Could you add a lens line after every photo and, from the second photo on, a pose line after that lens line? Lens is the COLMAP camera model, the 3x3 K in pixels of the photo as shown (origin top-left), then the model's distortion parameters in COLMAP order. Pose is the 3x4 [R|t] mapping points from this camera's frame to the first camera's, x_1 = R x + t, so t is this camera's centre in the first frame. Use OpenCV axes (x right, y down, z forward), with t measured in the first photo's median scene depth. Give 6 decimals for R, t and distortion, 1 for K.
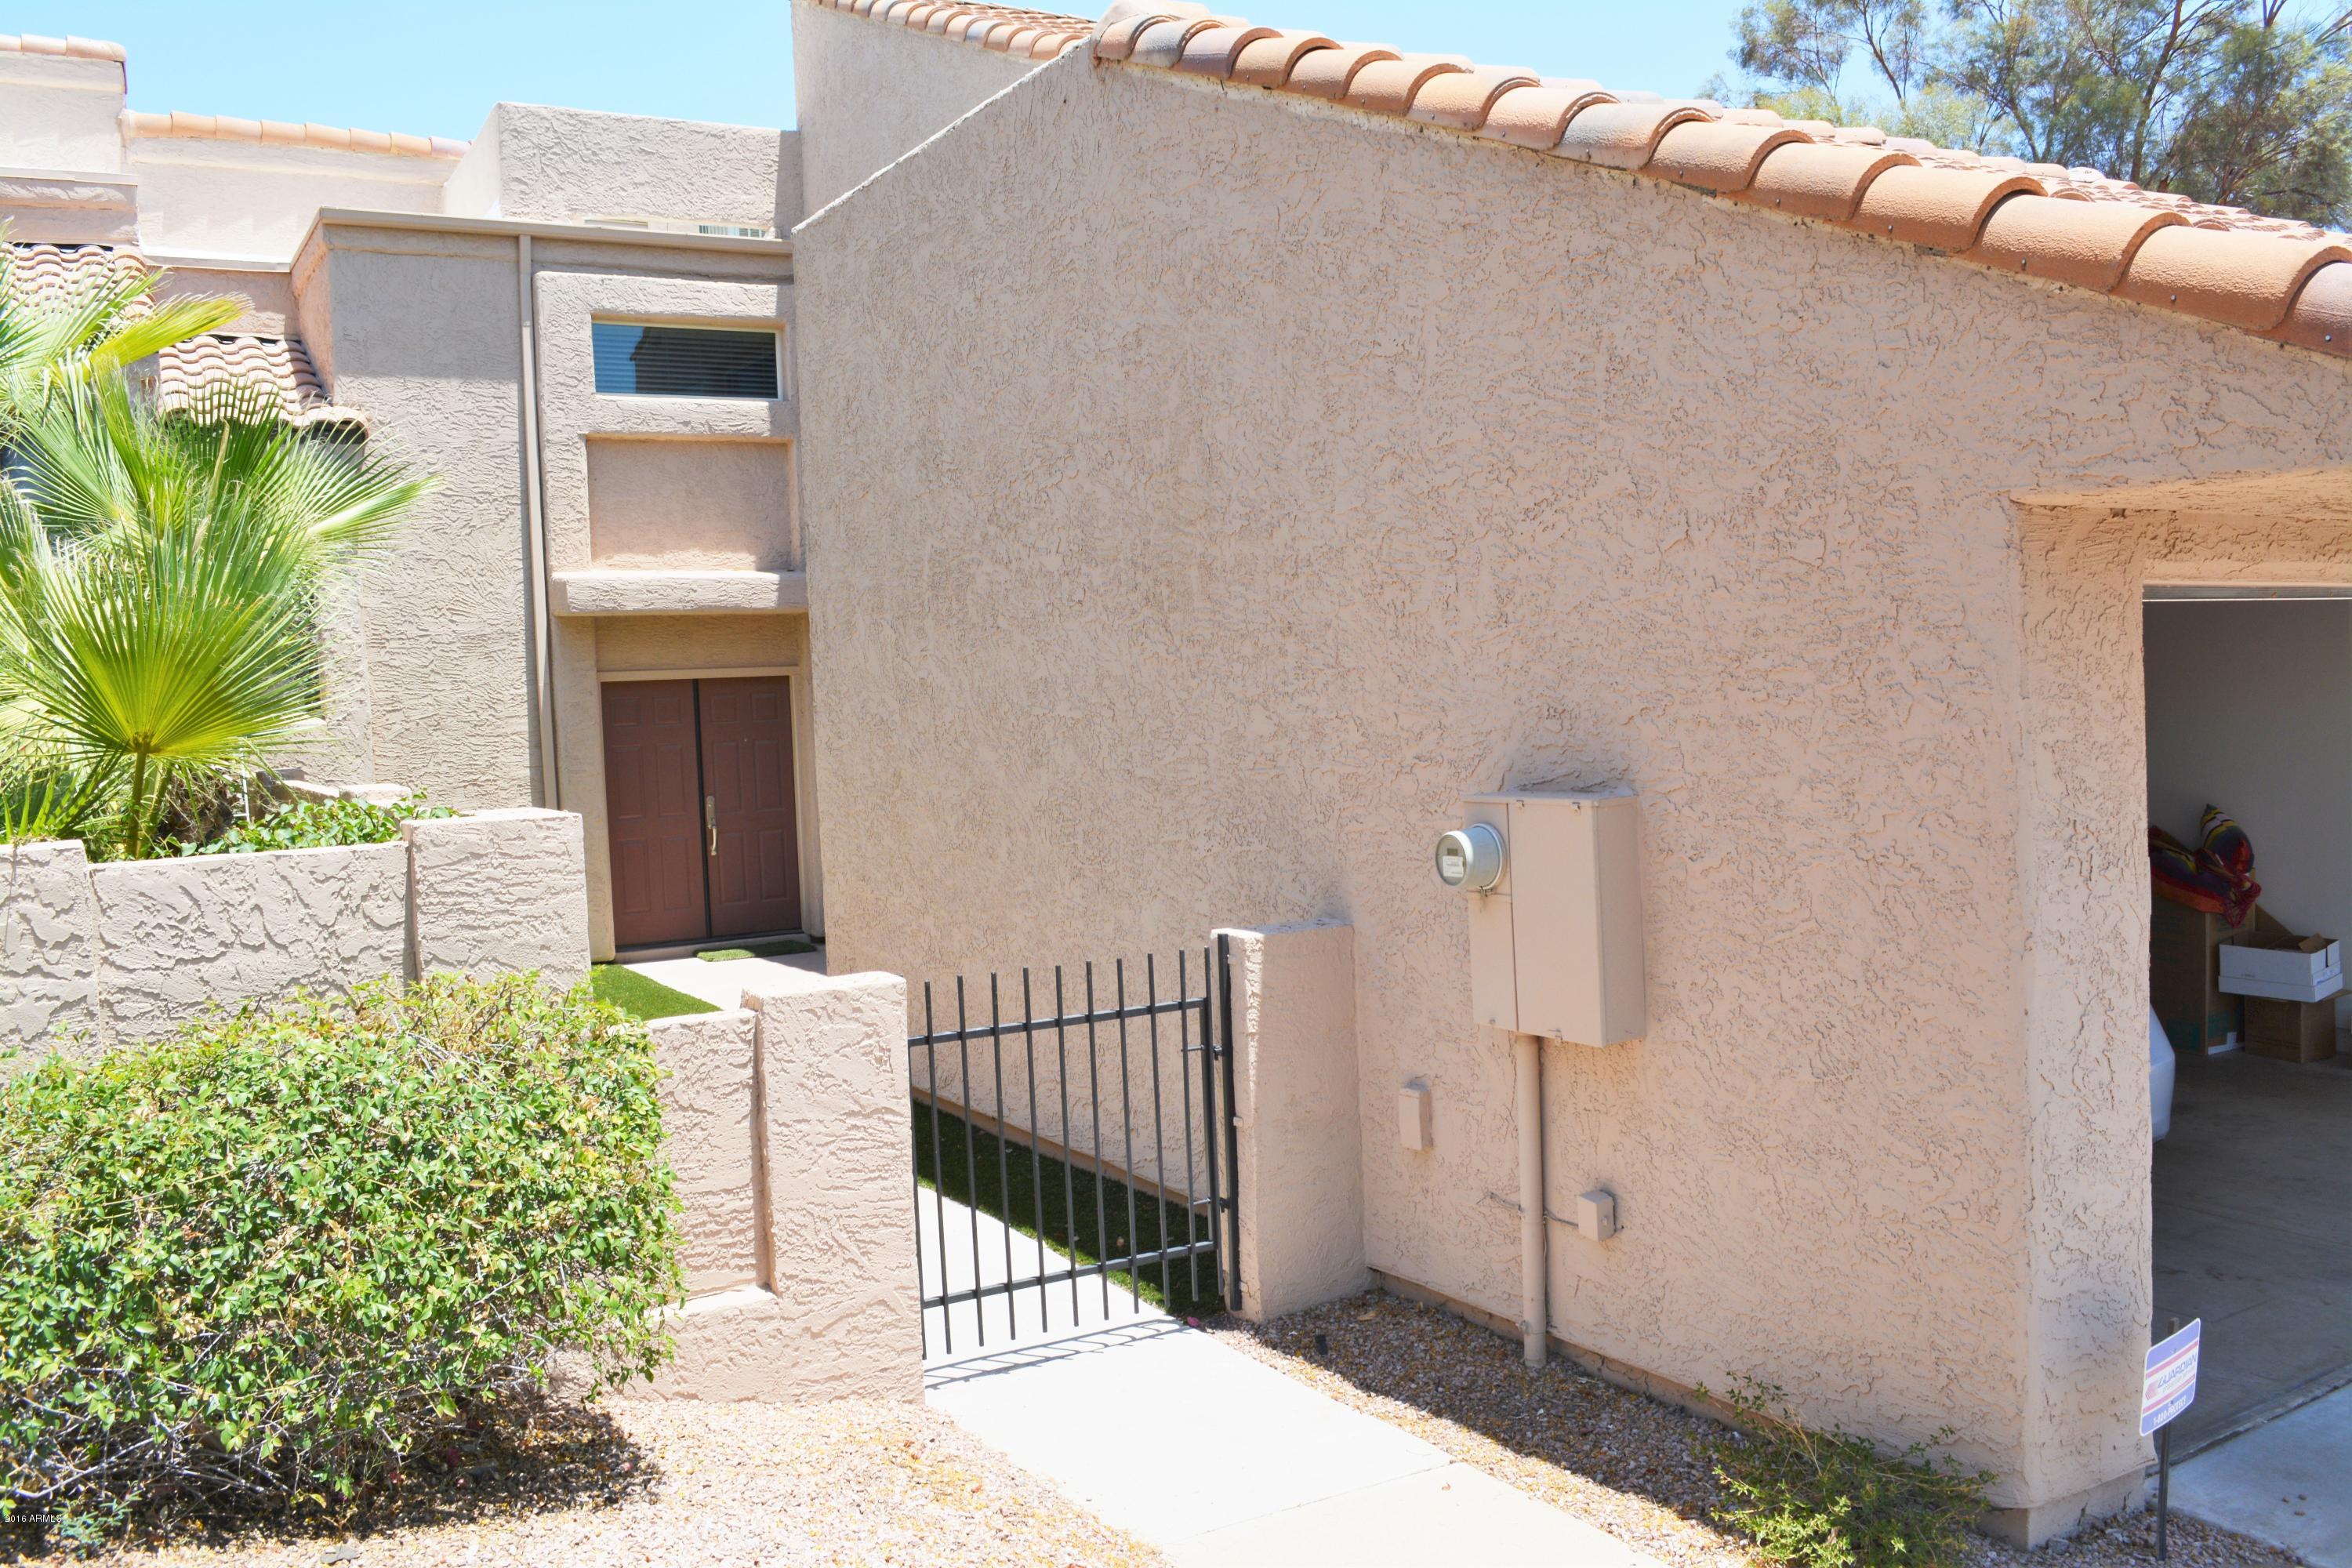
lens RADIAL K [[1847.6, 0, 1172.8], [0, 1847.6, 784.6], [0, 0, 1]] dist [-0.073491, 0.005233]
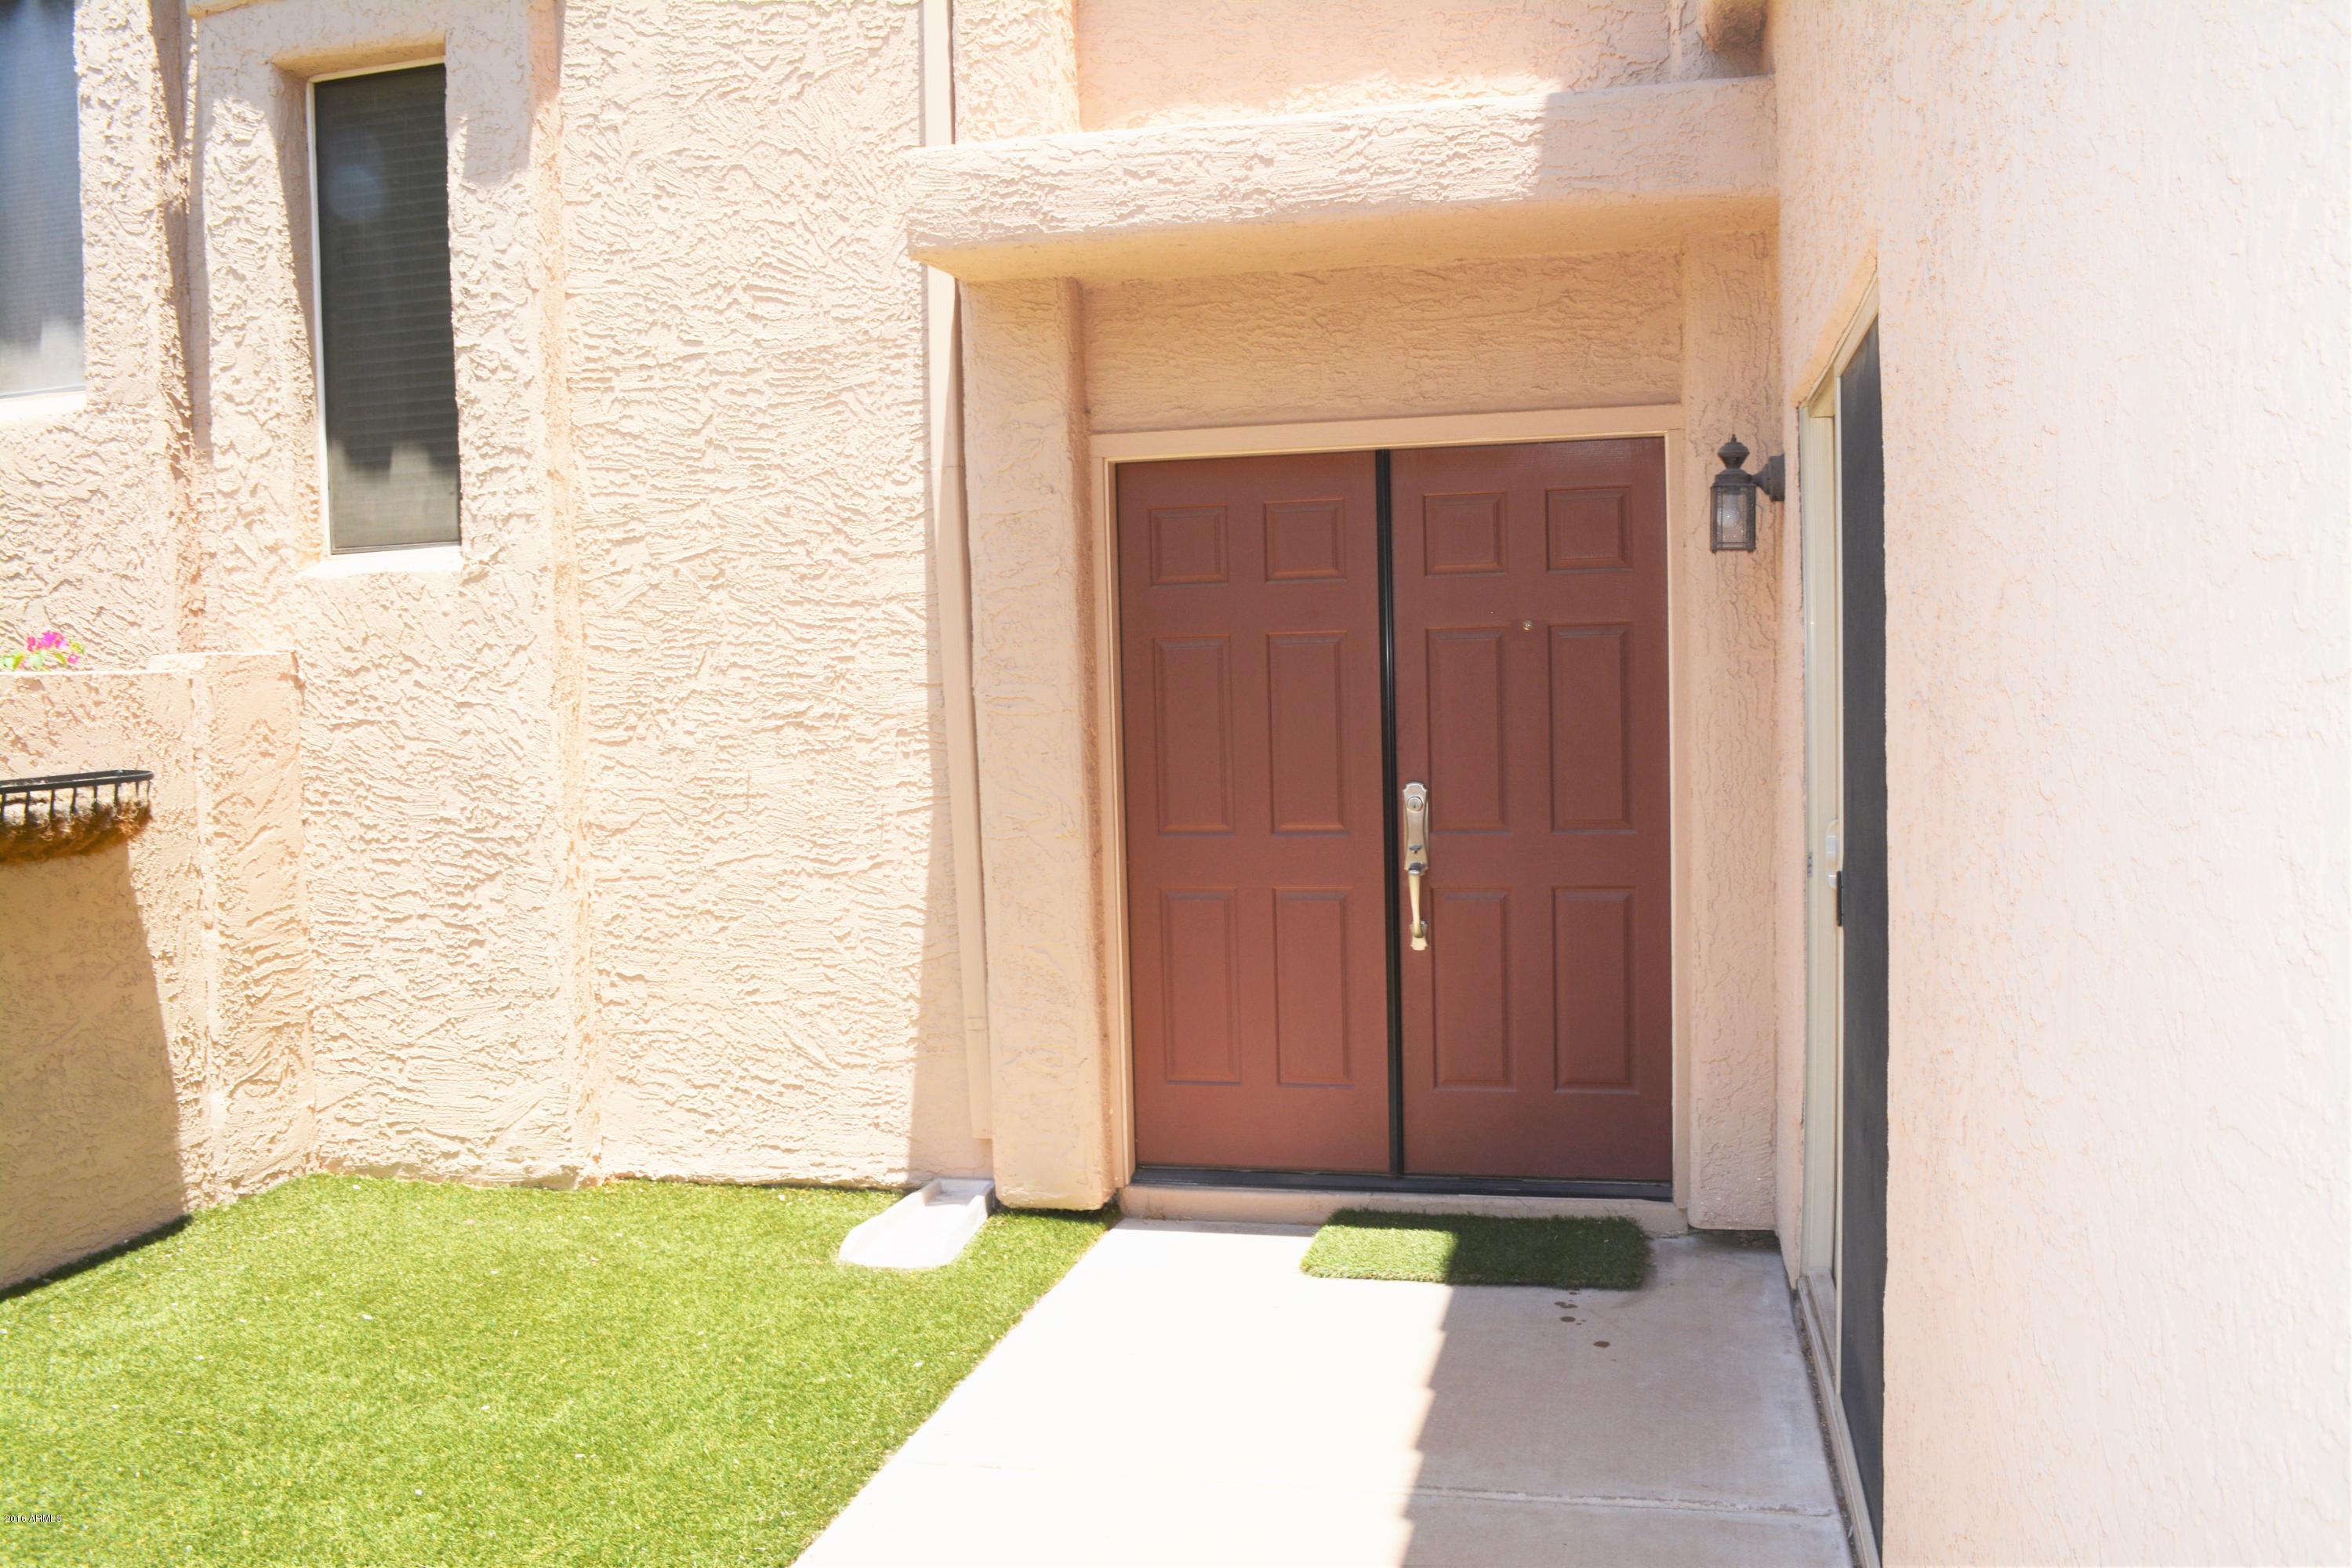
lens RADIAL K [[1847.6, 0, 1173.8], [0, 1847.6, 776.8], [0, 0, 1]] dist [-0.073491, 0.005233]
pose [[0.704718, 0.070032, -0.706023, -0.036567], [-0.033210, 0.997282, 0.065774, -0.017862], [0.708710, -0.022905, 0.705128, 0.770478]]
